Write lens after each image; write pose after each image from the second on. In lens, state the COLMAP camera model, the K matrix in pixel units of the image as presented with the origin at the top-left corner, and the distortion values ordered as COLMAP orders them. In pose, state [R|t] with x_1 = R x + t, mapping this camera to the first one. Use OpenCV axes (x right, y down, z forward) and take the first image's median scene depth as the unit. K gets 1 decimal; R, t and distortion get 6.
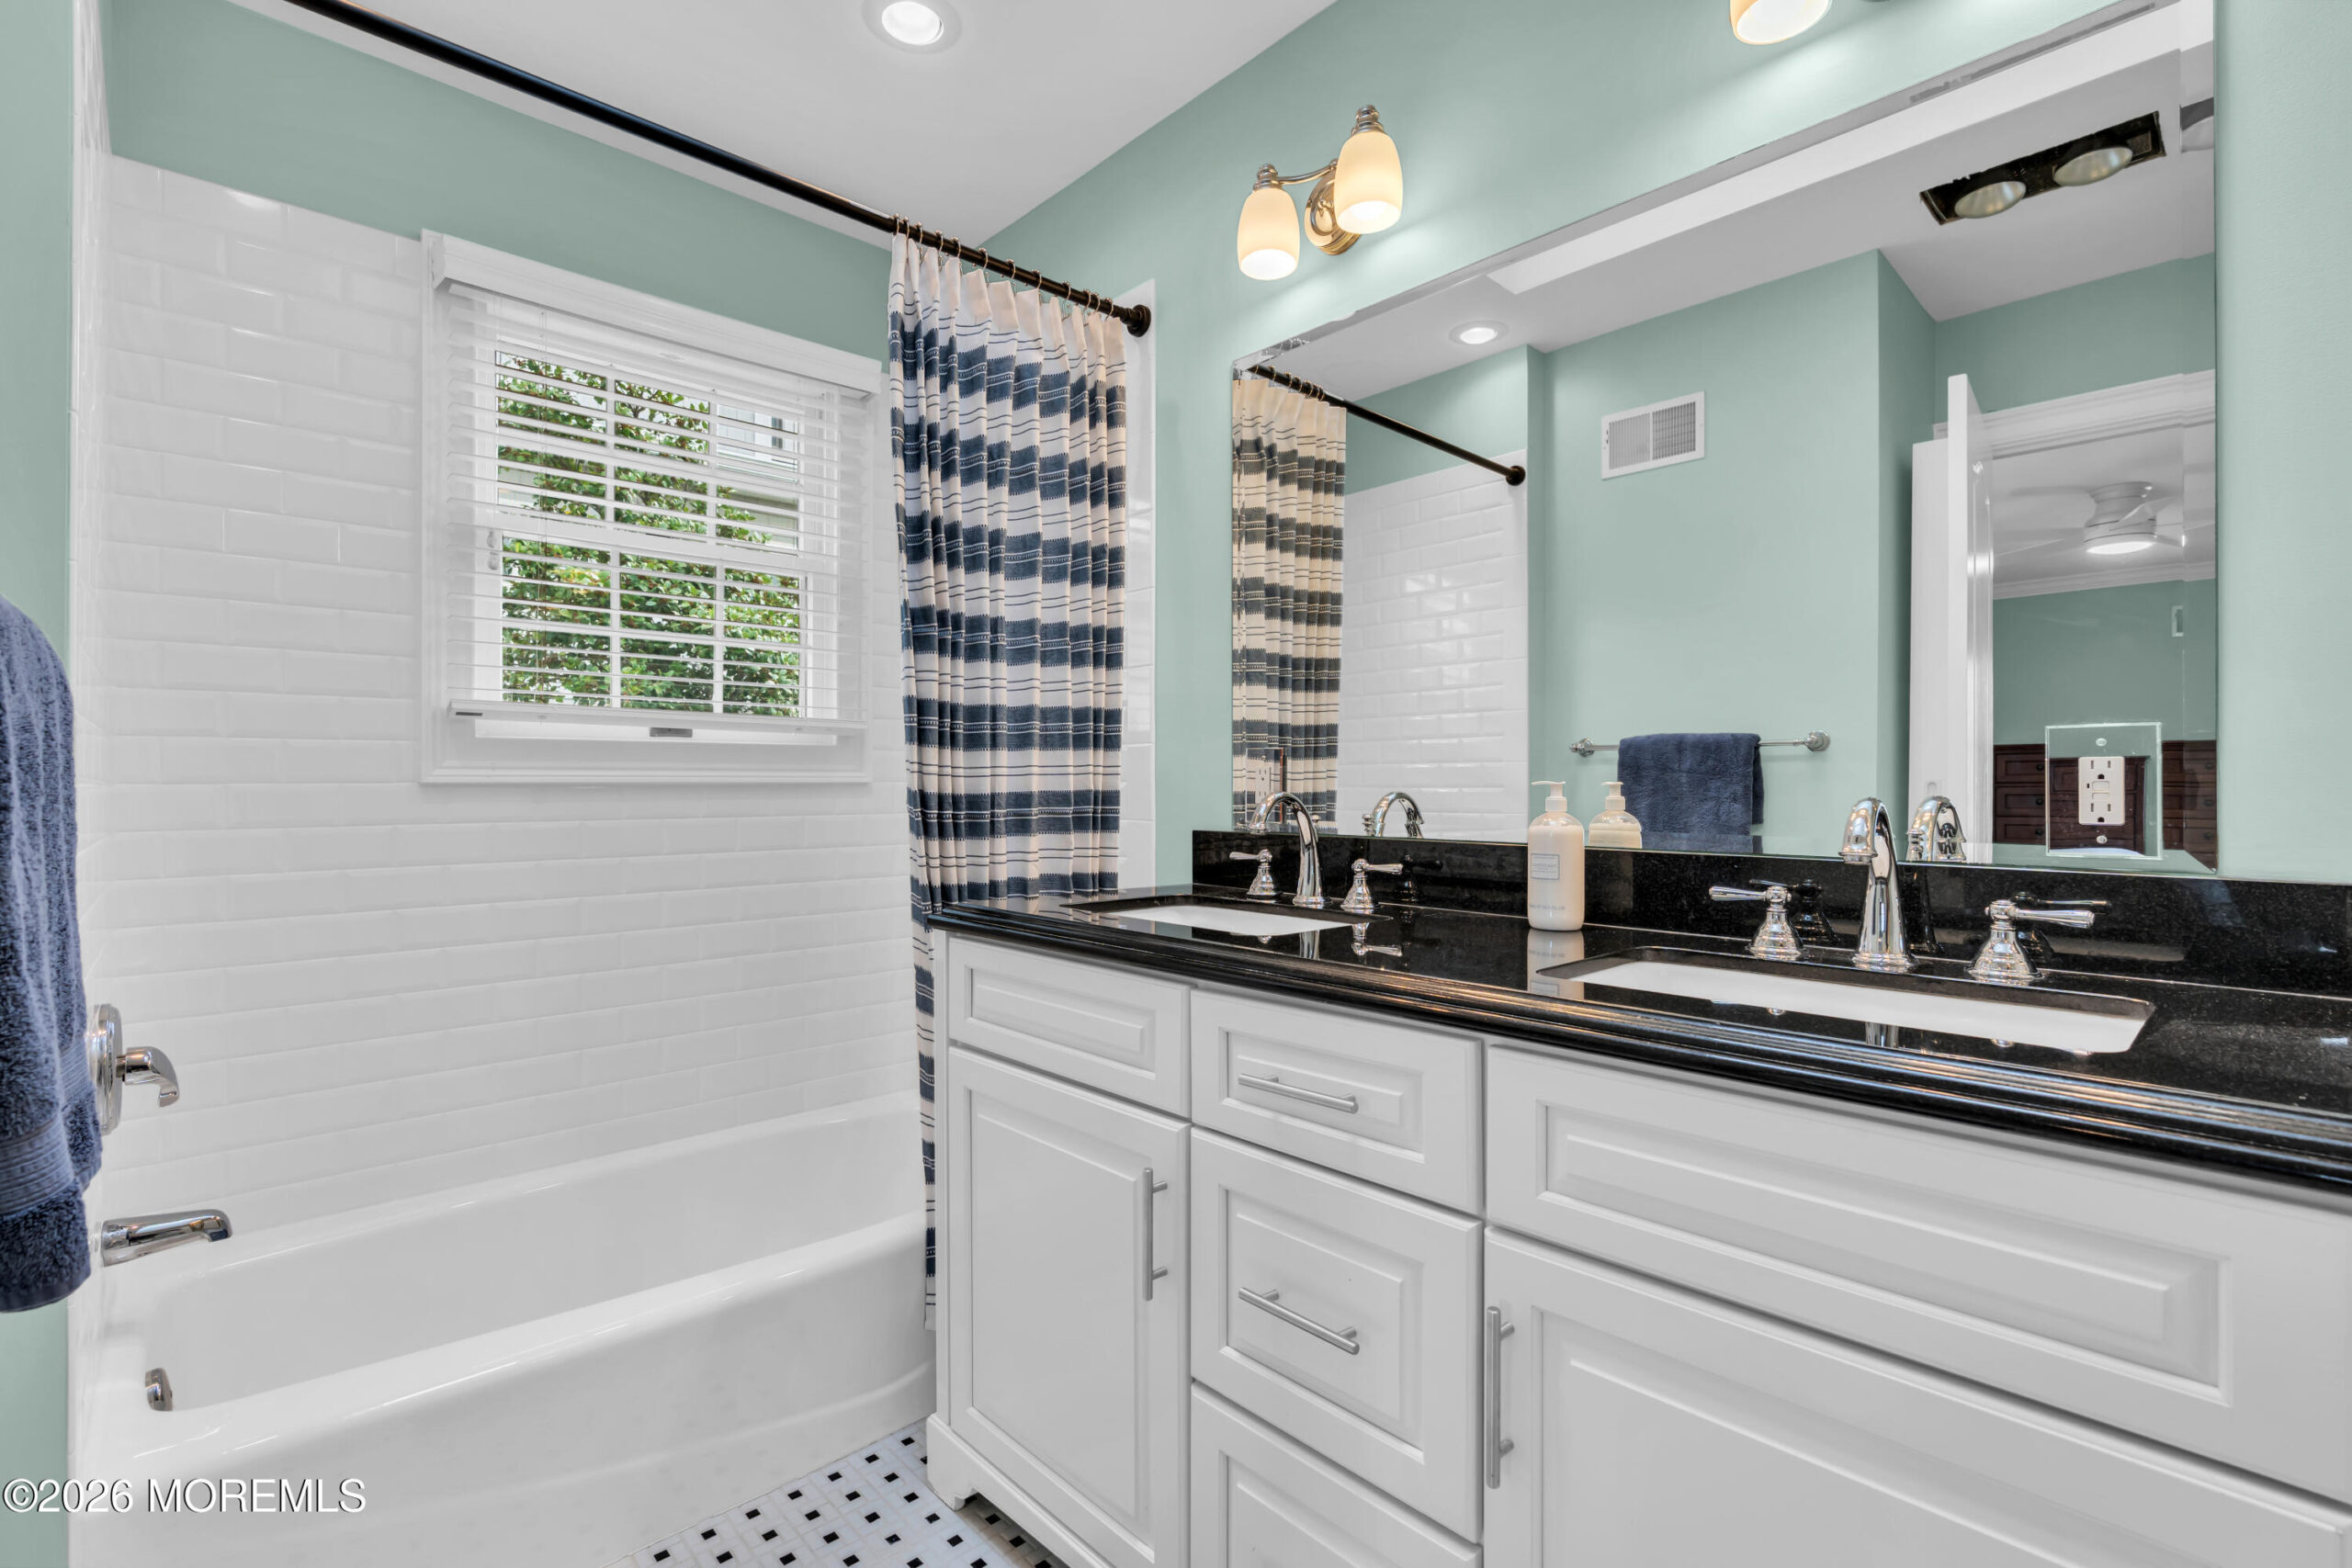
lens RADIAL K [[1057.5, 0, 1178.5], [0, 1057.5, 787.6], [0, 0, 1]] dist [-0.003548, -0.000268]
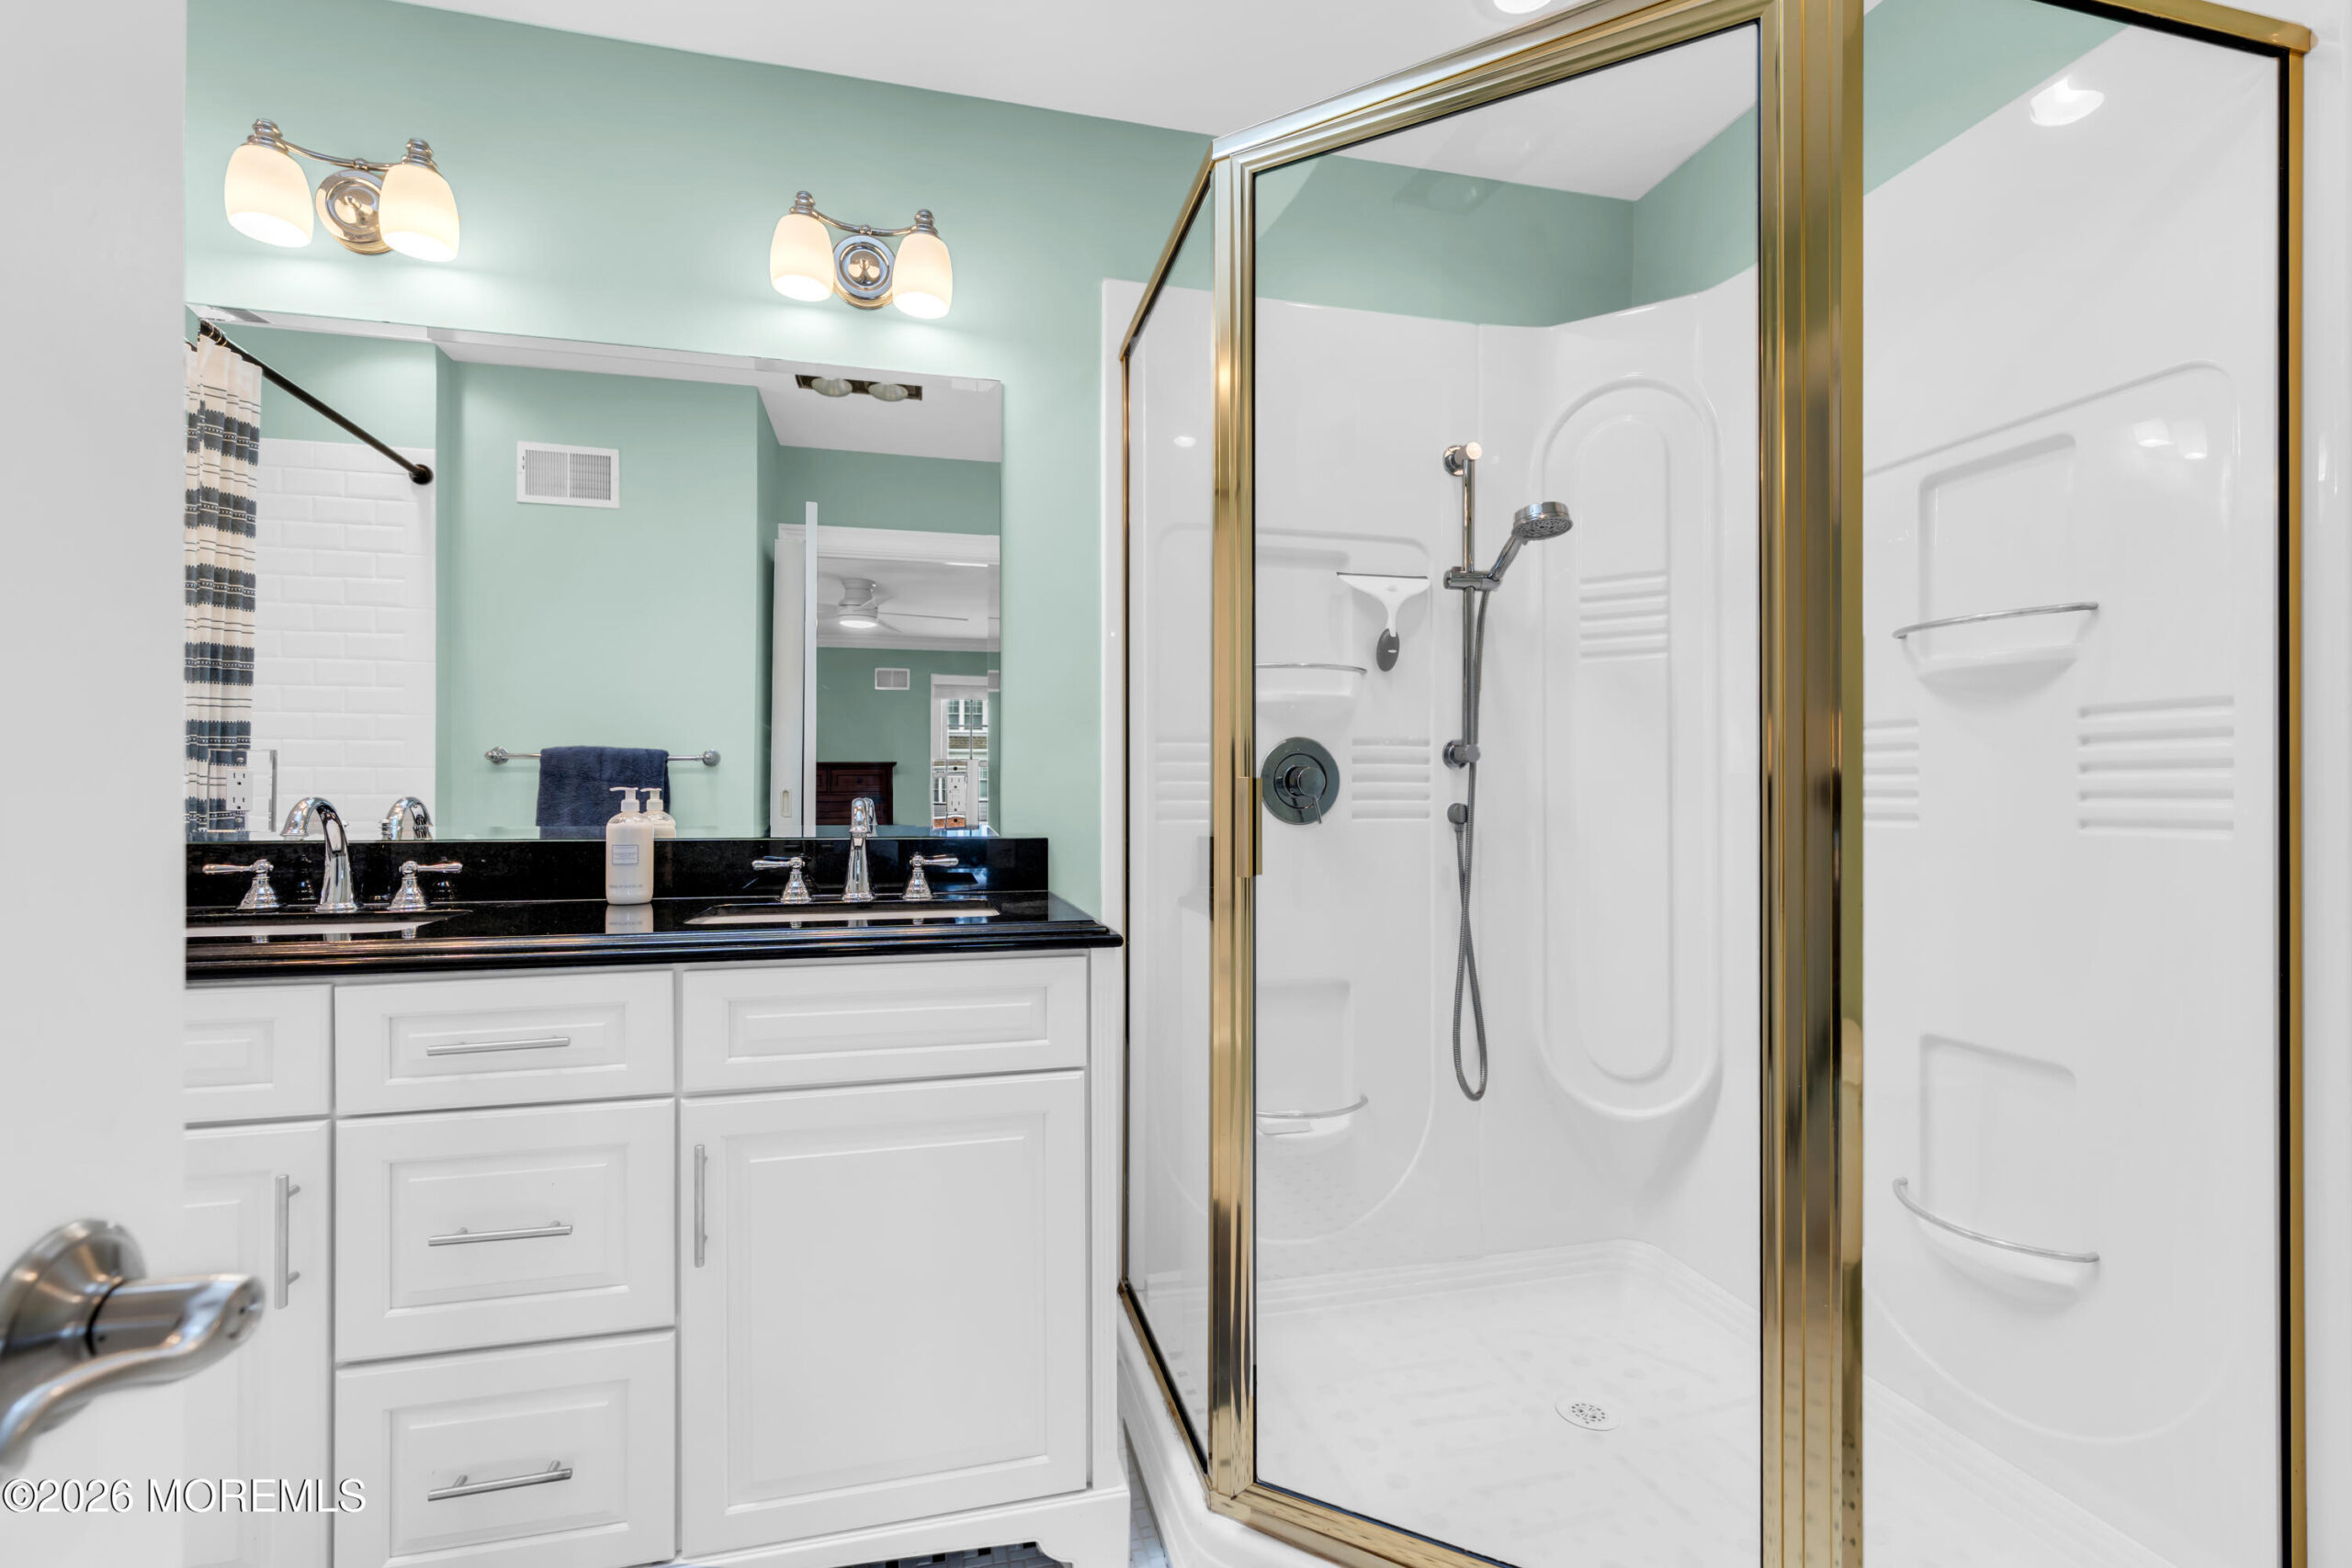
lens RADIAL K [[1057.5, 0, 1178.5], [0, 1057.5, 787.6], [0, 0, 1]] dist [-0.003548, -0.000268]
pose [[0.490291, 0.007043, 0.871530, -0.309341], [0.001632, 0.999958, -0.008999, 0.005412], [-0.871557, 0.005835, 0.490259, -0.141592]]
